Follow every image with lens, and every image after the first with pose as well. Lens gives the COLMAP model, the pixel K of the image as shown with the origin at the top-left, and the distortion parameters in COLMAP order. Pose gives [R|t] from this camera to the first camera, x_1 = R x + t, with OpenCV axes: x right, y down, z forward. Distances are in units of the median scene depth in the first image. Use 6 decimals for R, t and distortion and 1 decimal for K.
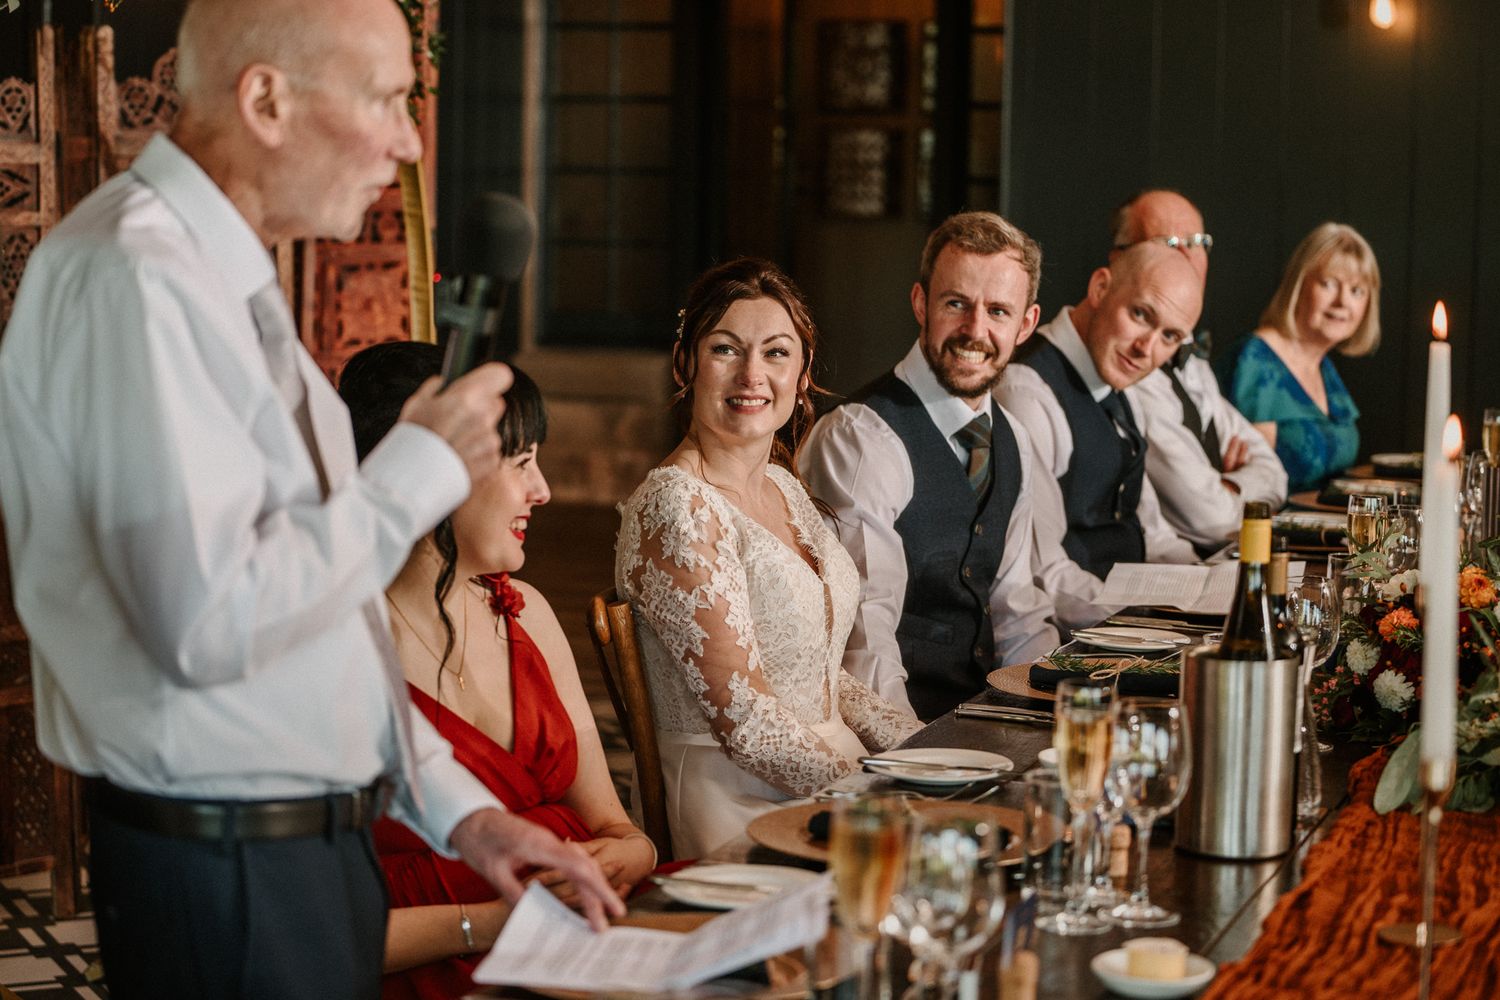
lens RADIAL K [[3228.3, 0, 749.6], [0, 3228.3, 576.0], [0, 0, 1]] dist [0.019197, 0.183770]
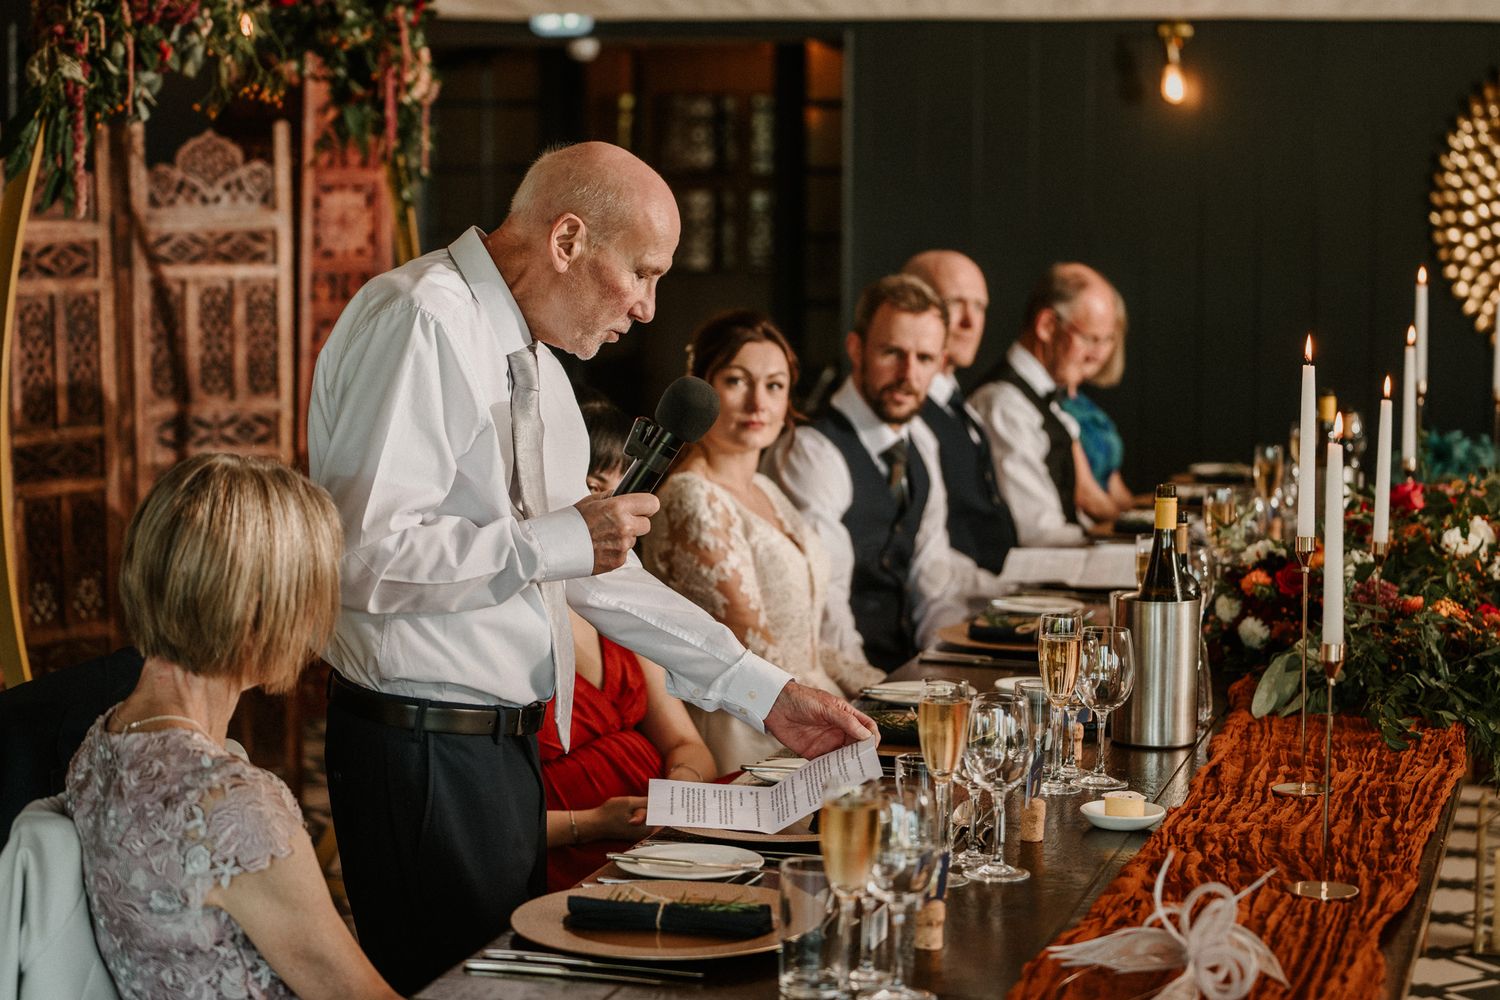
lens RADIAL K [[2937.7, 0, 750.0], [0, 2937.7, 500.0], [0, 0, 1]] dist [-0.043969, -0.000859]
pose [[0.998376, -0.015906, 0.054704, -0.083794], [0.017675, 0.999331, -0.032007, 0.019613], [-0.054158, 0.032922, 0.997990, -0.215968]]
